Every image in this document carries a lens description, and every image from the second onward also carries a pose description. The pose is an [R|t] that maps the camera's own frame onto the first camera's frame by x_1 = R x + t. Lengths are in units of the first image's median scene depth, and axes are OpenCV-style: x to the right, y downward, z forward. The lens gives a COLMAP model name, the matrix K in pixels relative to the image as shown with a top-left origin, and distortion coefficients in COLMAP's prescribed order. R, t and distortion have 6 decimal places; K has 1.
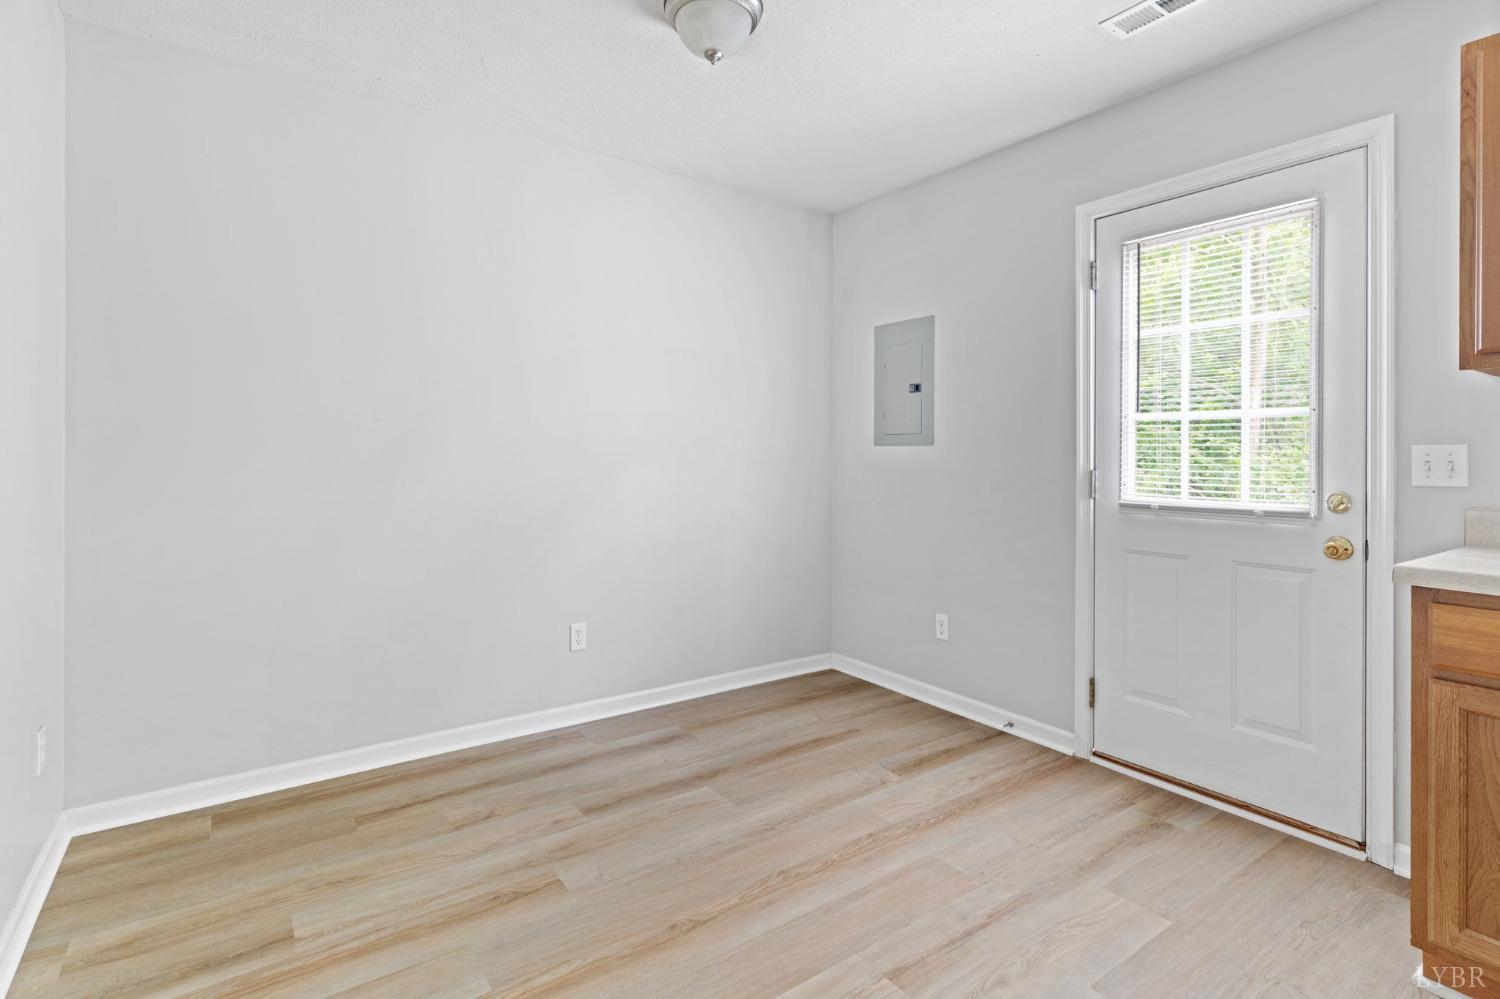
lens RADIAL K [[722.5, 0, 752.0], [0, 722.5, 458.8], [0, 0, 1]] dist [0.000693, 0.000633]
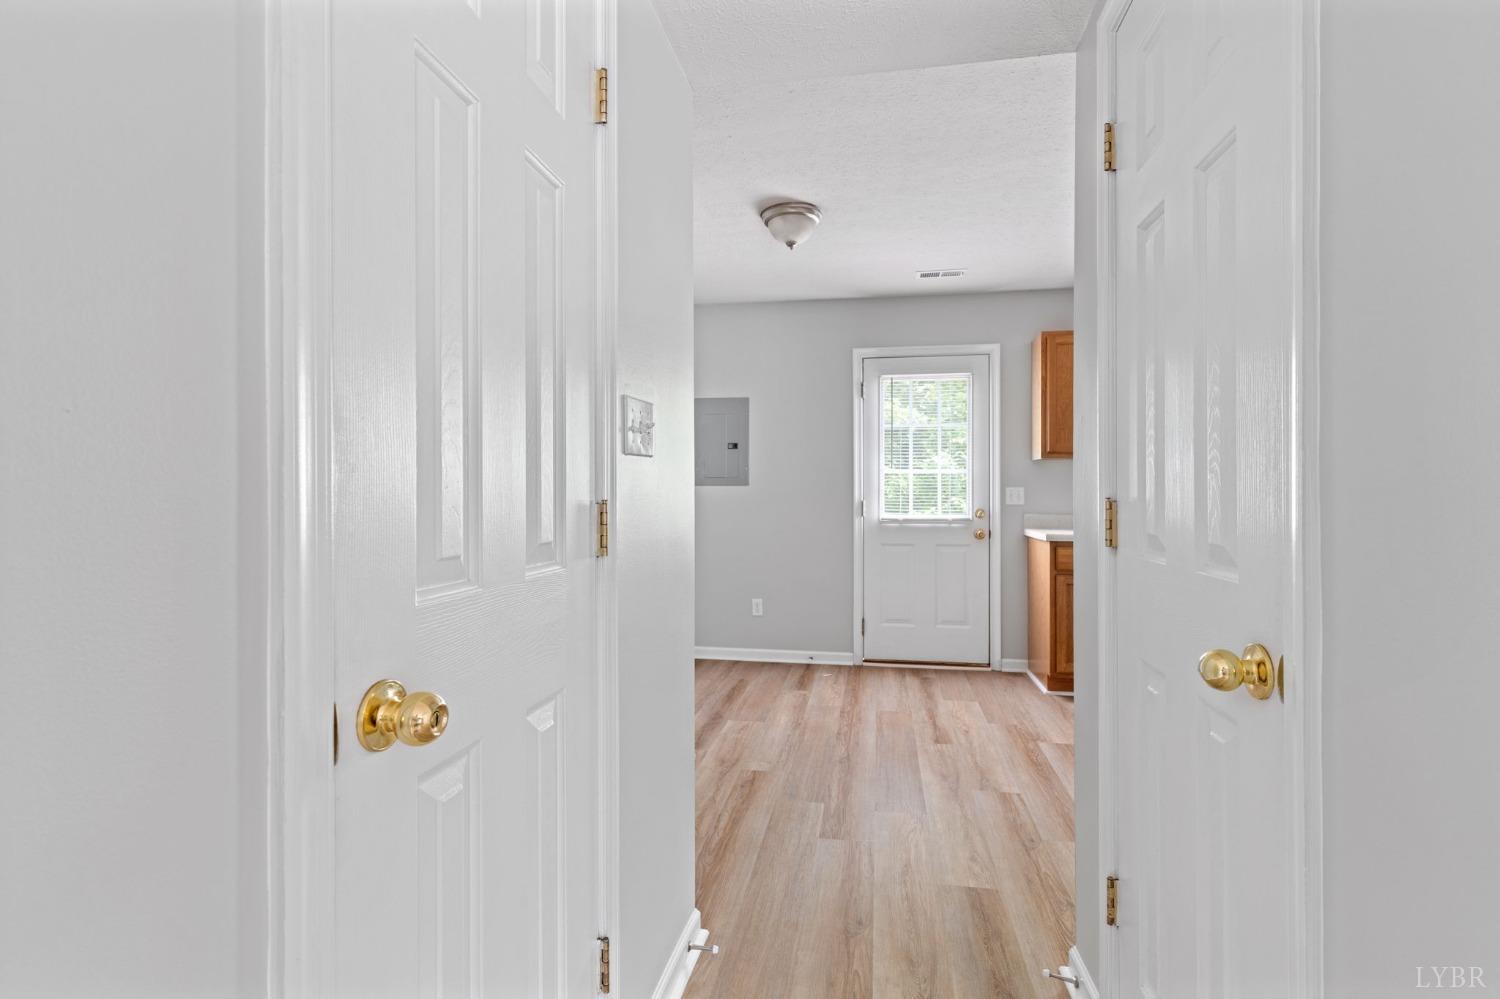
lens RADIAL K [[716.6, 0, 750.0], [0, 716.6, 499.5], [0, 0, 1]] dist [-0.000848, -0.000034]
pose [[0.714858, -0.011172, 0.699181, -1.142665], [0.005503, 0.999931, 0.010351, -0.008153], [-0.699248, -0.003552, 0.714870, -0.069531]]
